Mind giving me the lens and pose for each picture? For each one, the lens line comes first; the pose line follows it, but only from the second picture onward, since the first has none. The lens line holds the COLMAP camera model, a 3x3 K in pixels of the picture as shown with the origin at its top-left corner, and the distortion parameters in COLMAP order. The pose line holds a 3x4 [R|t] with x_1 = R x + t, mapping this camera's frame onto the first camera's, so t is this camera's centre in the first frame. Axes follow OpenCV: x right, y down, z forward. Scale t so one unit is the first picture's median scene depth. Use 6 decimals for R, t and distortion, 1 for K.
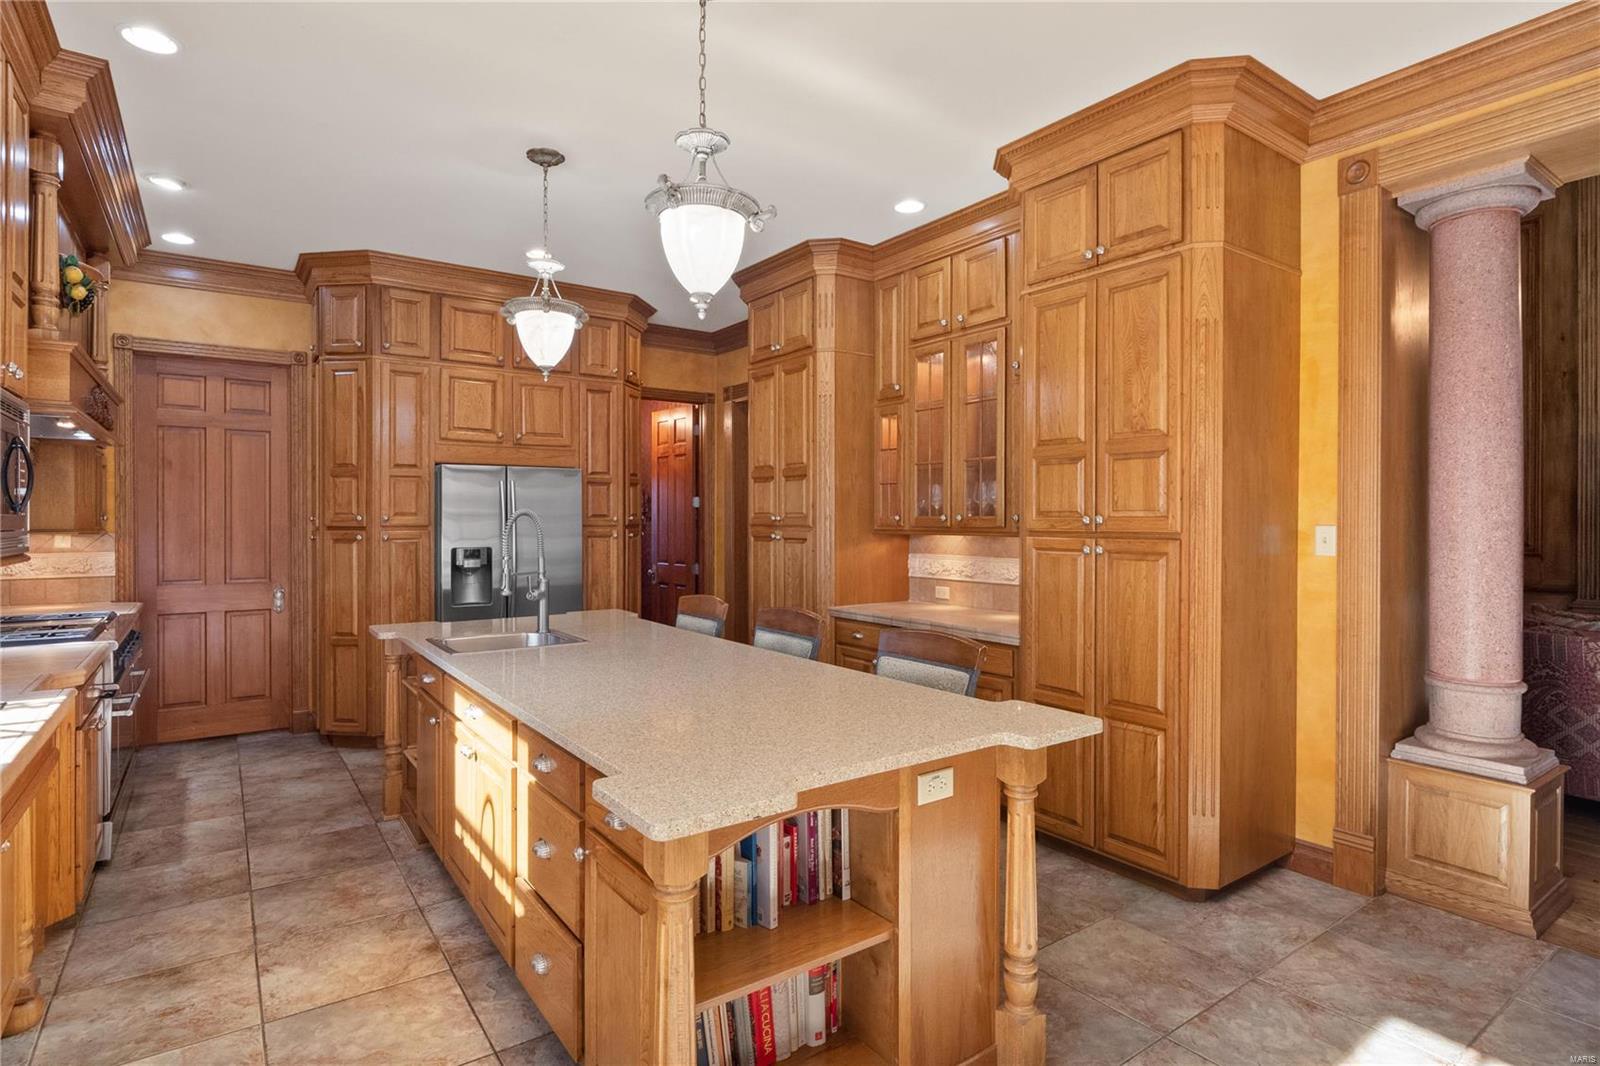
lens RADIAL K [[807.3, 0, 798.3], [0, 807.3, 528.6], [0, 0, 1]] dist [-0.004578, 0.000409]
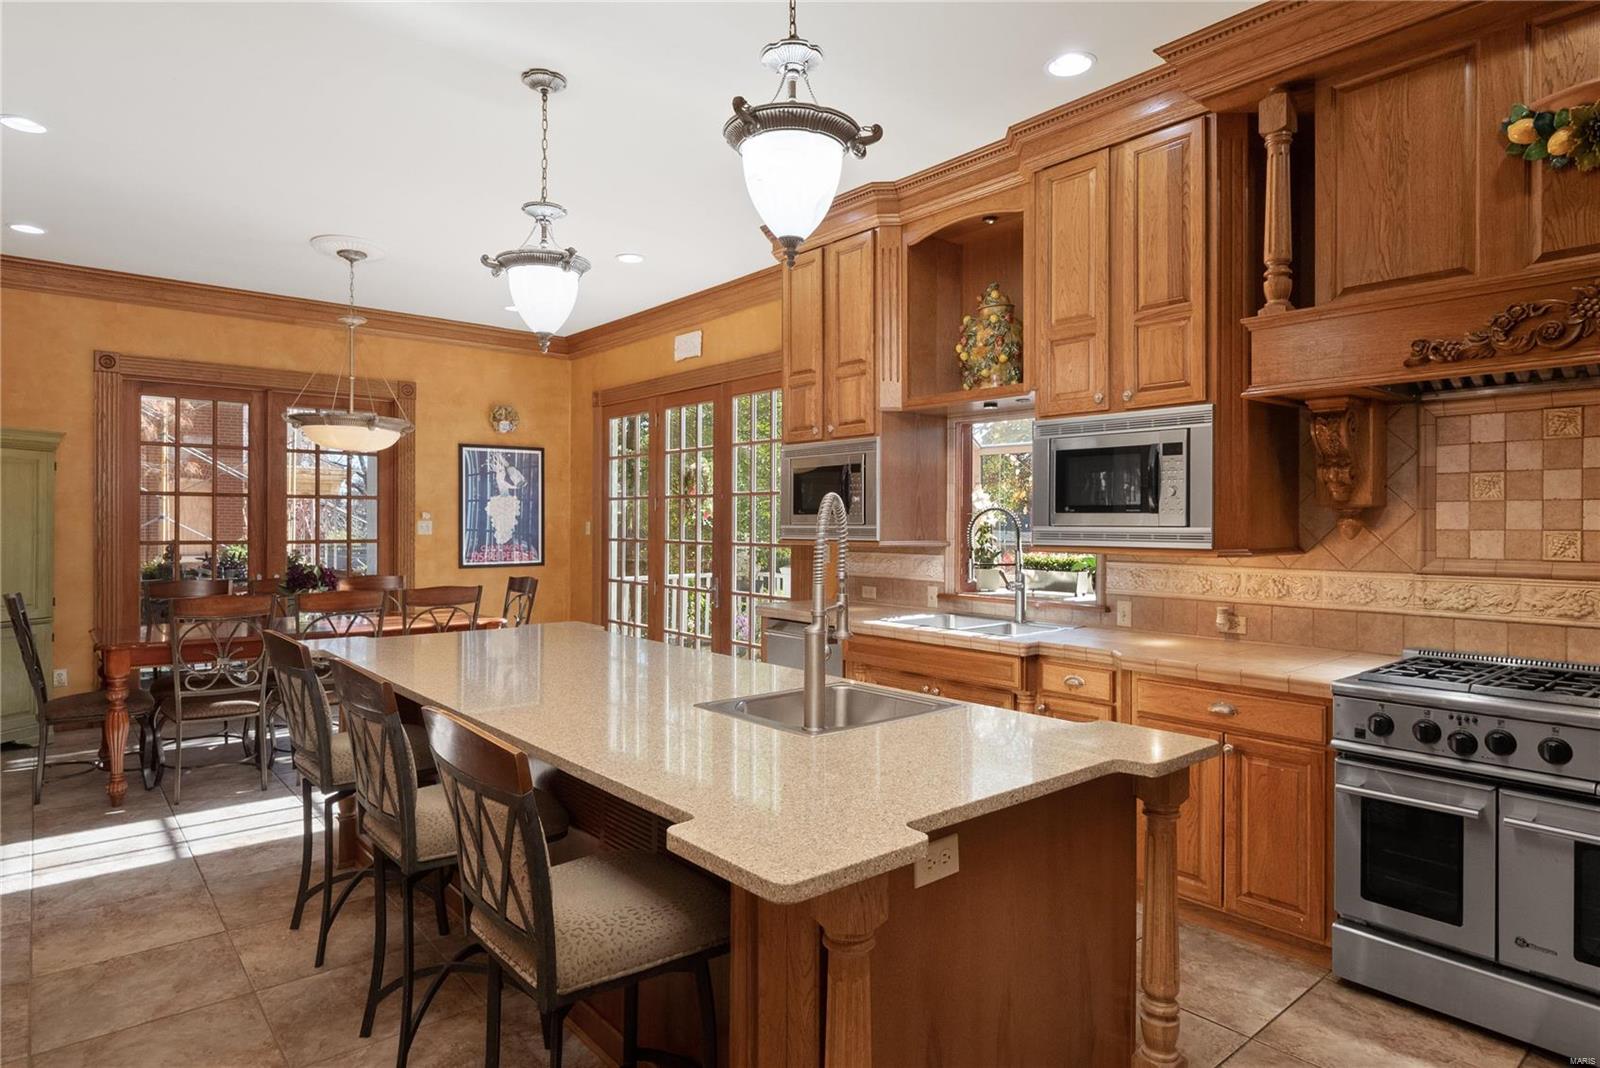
lens RADIAL K [[890.7, 0, 799.2], [0, 890.7, 535.8], [0, 0, 1]] dist [0.003860, 0.001646]
pose [[-0.996250, -0.003920, -0.086434, -0.398078], [-0.005614, 0.999797, 0.019368, -0.006064], [0.086341, 0.019781, -0.996069, 2.411151]]
